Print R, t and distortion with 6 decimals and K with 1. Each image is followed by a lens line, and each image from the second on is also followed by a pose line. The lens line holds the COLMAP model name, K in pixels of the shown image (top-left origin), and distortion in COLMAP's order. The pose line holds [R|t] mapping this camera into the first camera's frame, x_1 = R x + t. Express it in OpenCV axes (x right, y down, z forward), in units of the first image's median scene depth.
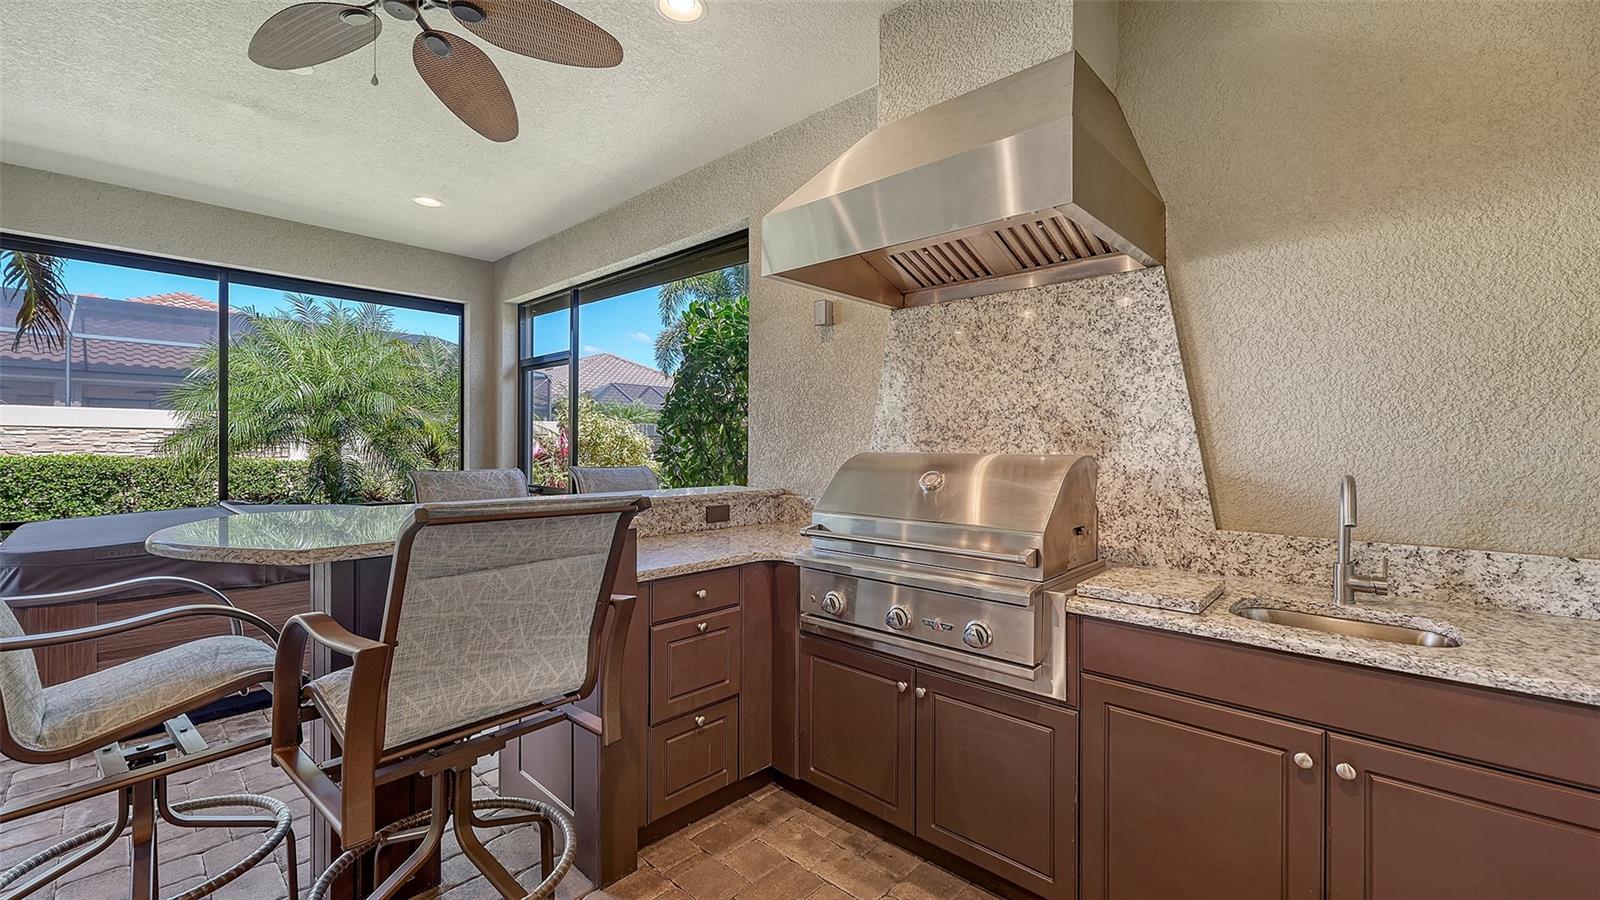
lens RADIAL K [[650.1, 0, 806.9], [0, 650.1, 445.4], [0, 0, 1]] dist [0.000533, 0.000052]
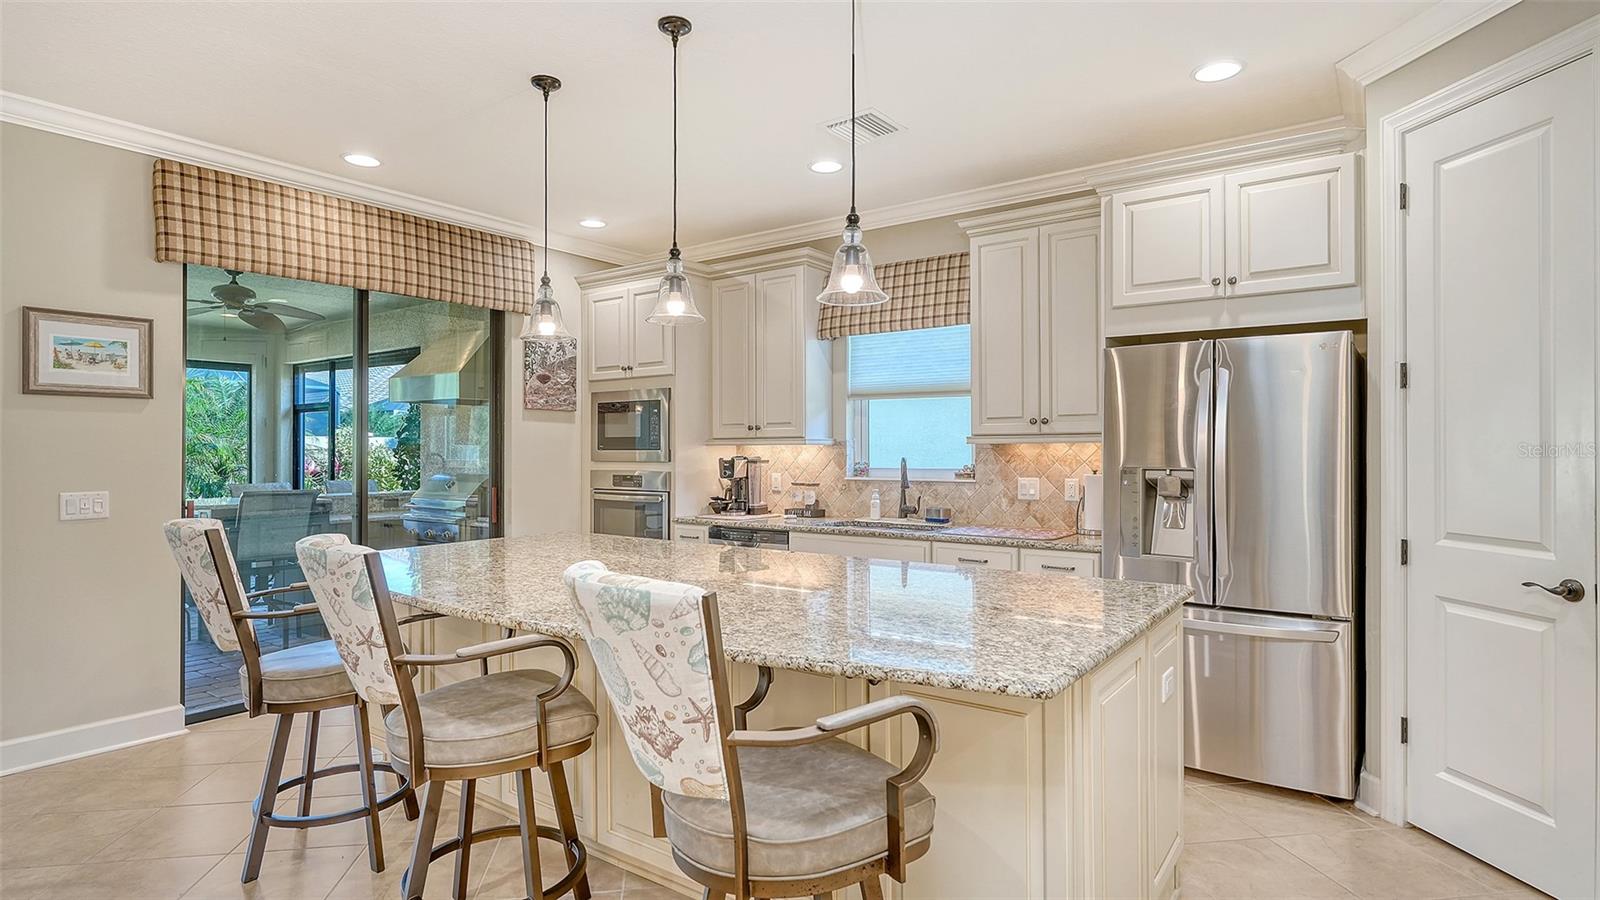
lens RADIAL K [[822.4, 0, 800.0], [0, 822.4, 450.0], [0, 0, 1]] dist [-0.004079, -0.000502]
pose [[0.993669, -0.005449, 0.112215, 0.441583], [0.005701, 0.999982, -0.001918, -0.024712], [-0.112203, 0.002546, 0.993682, -0.878901]]
